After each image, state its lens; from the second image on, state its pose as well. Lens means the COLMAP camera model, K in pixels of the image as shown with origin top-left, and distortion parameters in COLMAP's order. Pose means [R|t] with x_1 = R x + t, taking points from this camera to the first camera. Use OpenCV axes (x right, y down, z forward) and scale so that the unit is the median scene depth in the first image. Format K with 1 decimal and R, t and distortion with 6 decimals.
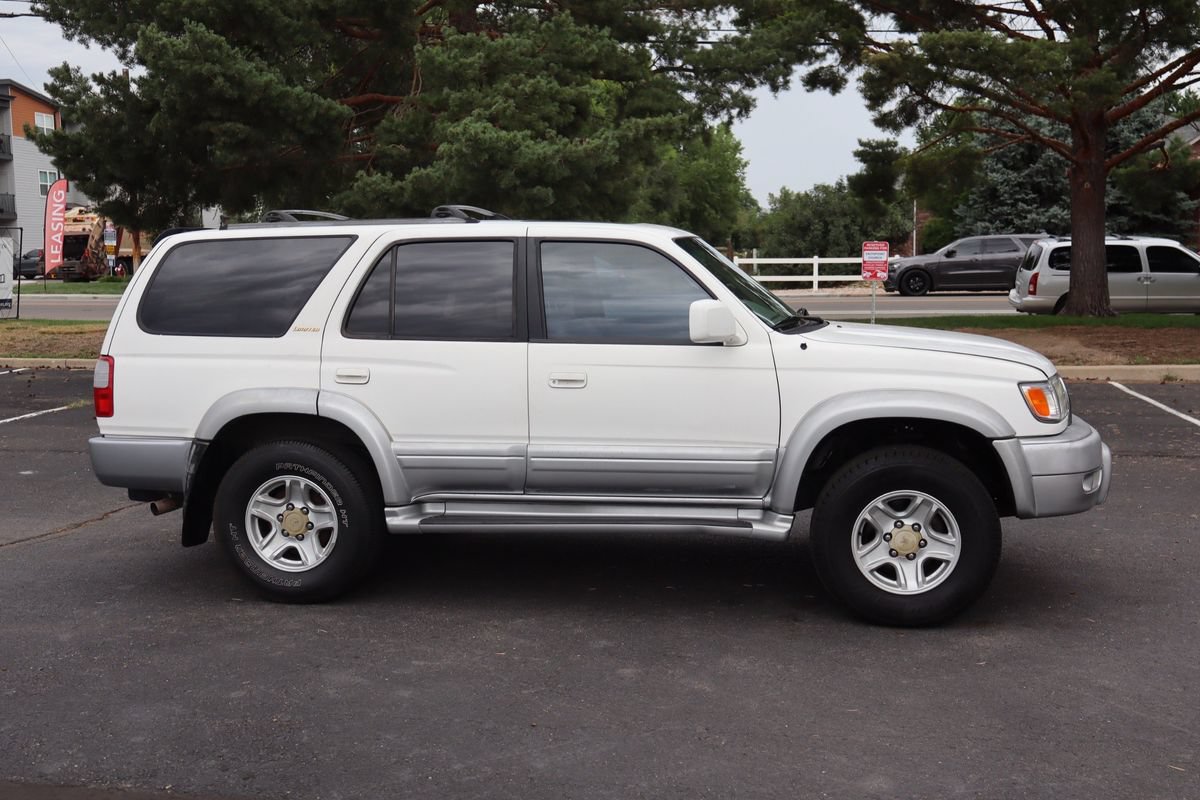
lens RADIAL K [[1259.6, 0, 620.2], [0, 1259.6, 401.3], [0, 0, 1]] dist [0.018889, -0.006236]
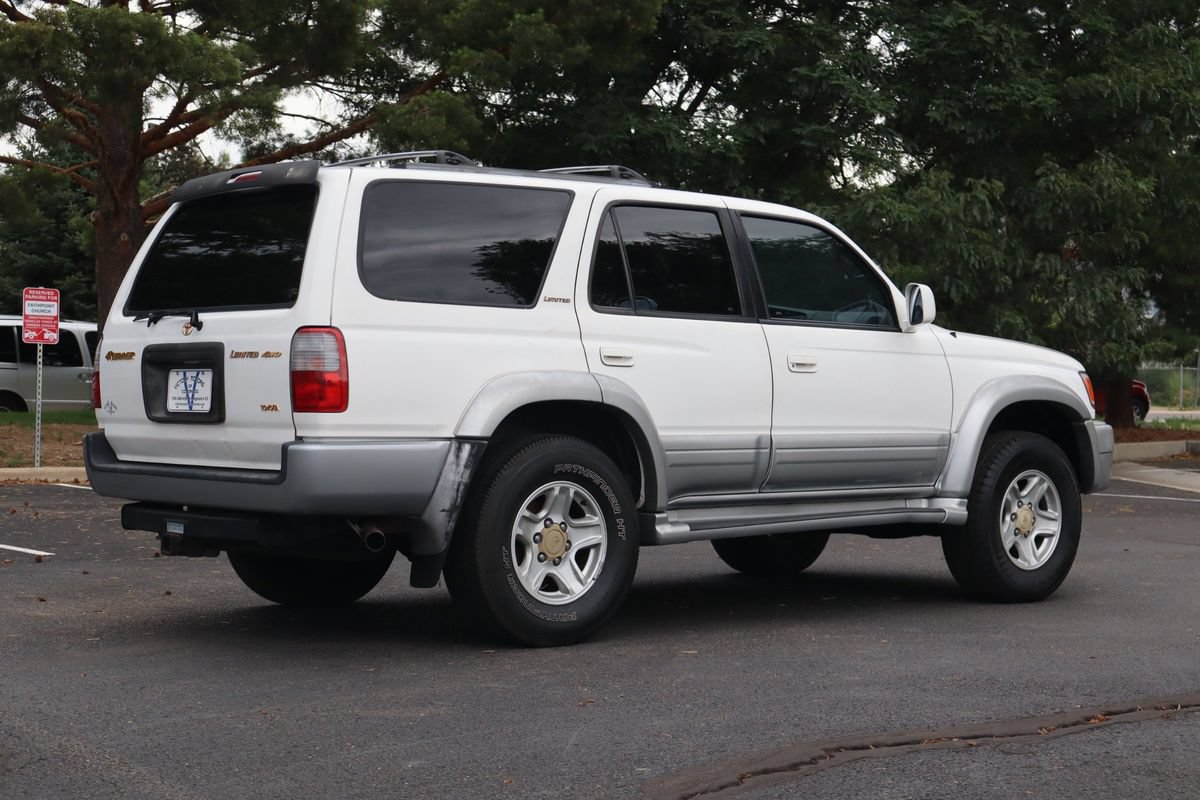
lens RADIAL K [[2004.6, 0, 629.5], [0, 2004.6, 399.3], [0, 0, 1]] dist [0.070582, -0.033591]
pose [[0.637668, 0.011469, 0.770226, -1.212346], [0.070644, 0.994805, -0.073299, 0.103878], [-0.767065, 0.101152, 0.633545, 0.161184]]
